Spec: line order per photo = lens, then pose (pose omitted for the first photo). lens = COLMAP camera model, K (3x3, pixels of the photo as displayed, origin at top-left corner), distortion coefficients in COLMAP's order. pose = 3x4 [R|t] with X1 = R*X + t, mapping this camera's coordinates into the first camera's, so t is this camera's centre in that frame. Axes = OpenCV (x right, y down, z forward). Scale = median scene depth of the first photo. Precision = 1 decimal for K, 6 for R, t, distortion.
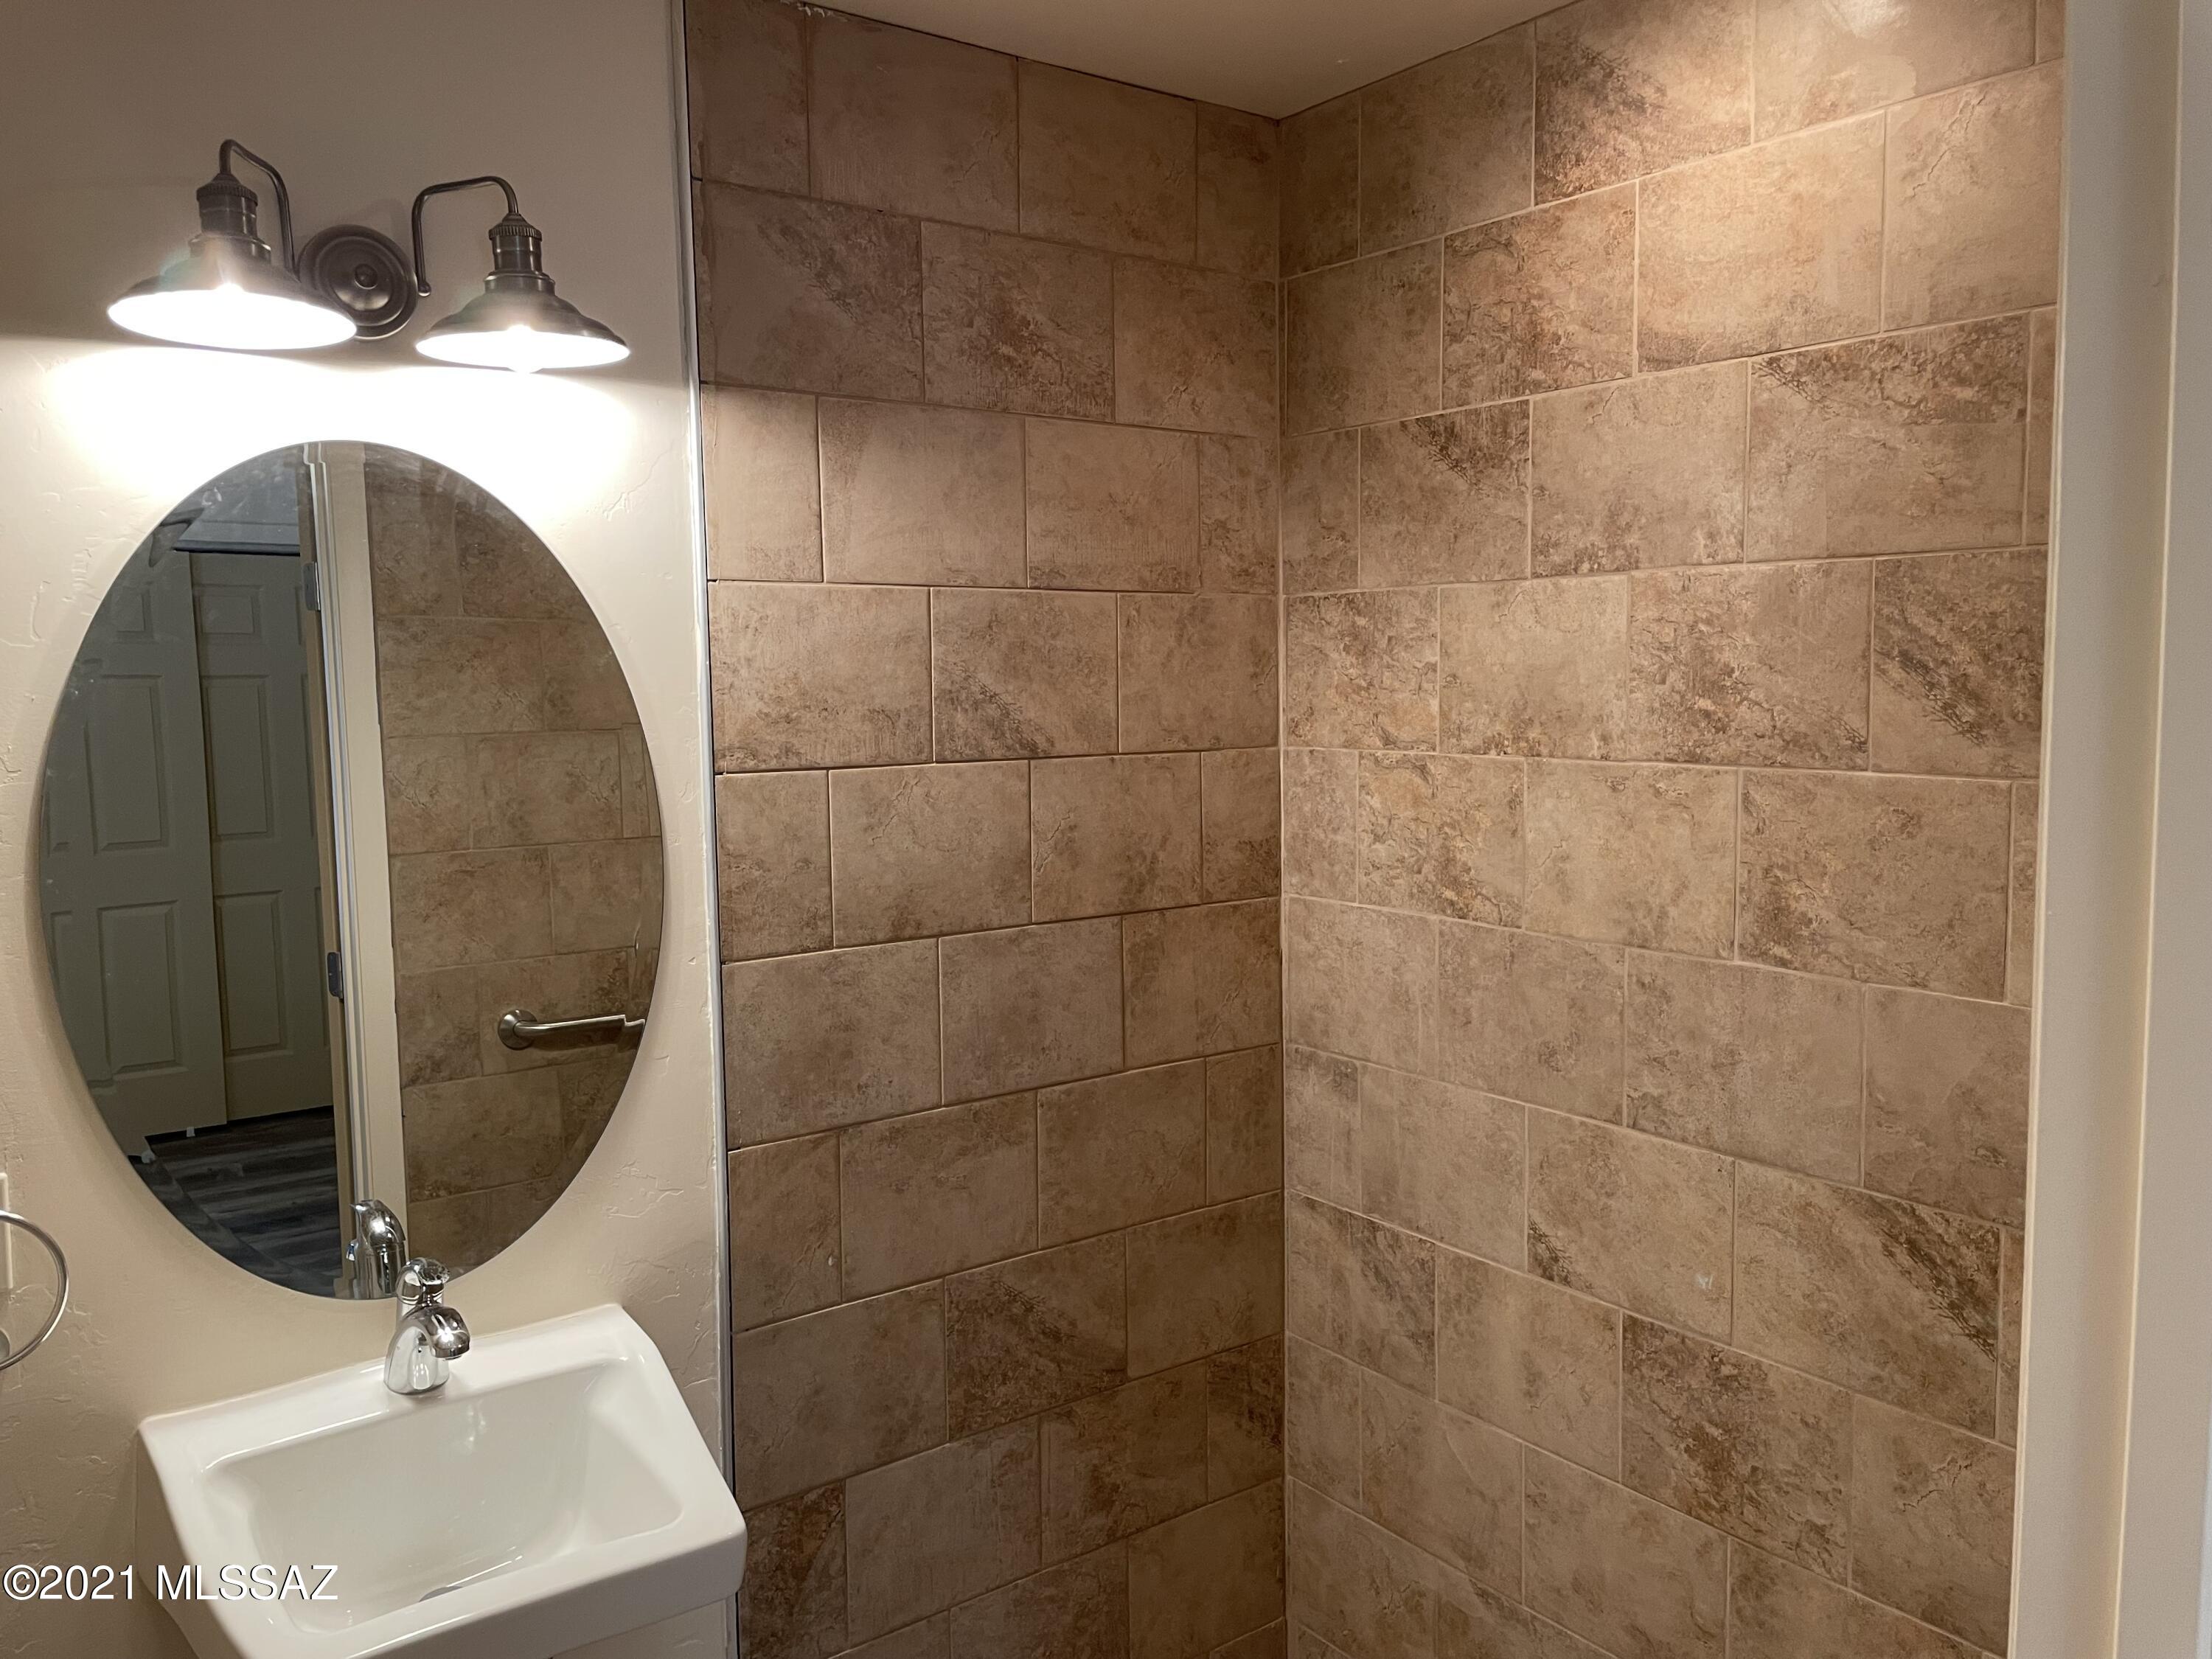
lens RADIAL K [[1697.9, 0, 1126.7], [0, 1697.9, 826.9], [0, 0, 1]] dist [0.105109, -0.150648]
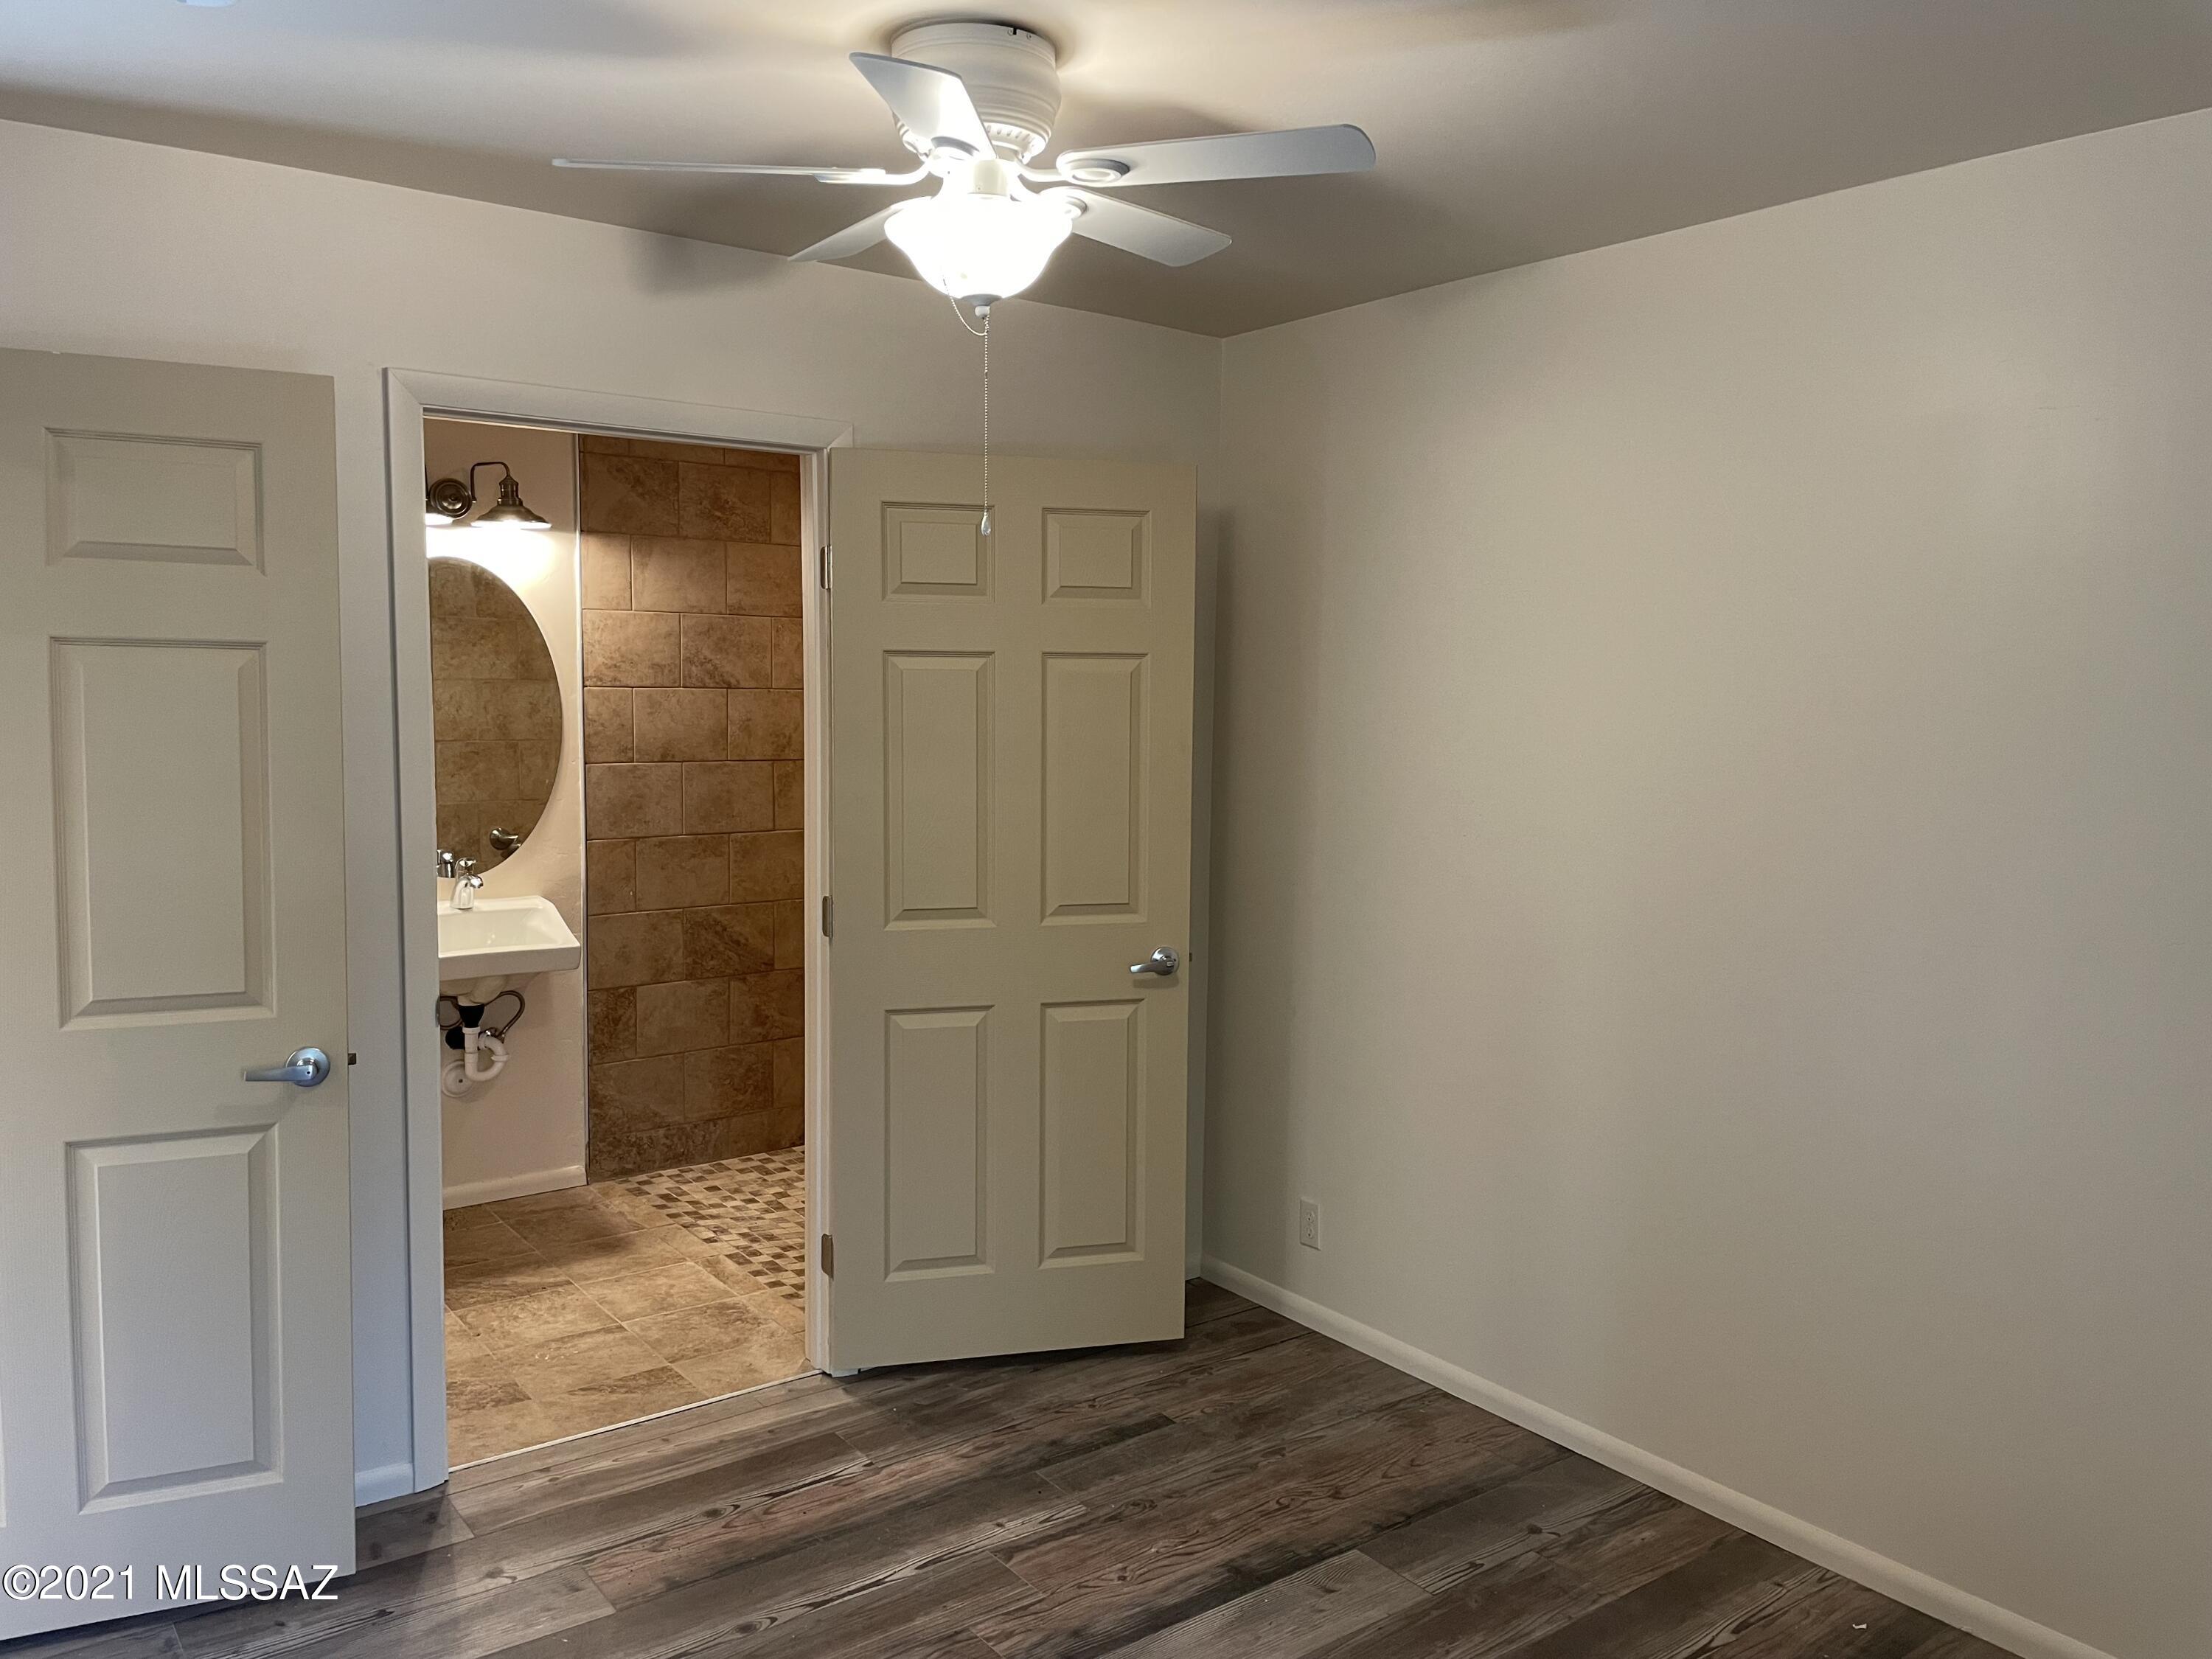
lens RADIAL K [[1697.9, 0, 1126.7], [0, 1697.9, 826.9], [0, 0, 1]] dist [0.105109, -0.150648]
pose [[0.999639, 0.024882, 0.010100, 0.540855], [-0.024865, 0.999689, -0.001788, 0.161013], [-0.010142, 0.001536, 0.999947, -1.537033]]
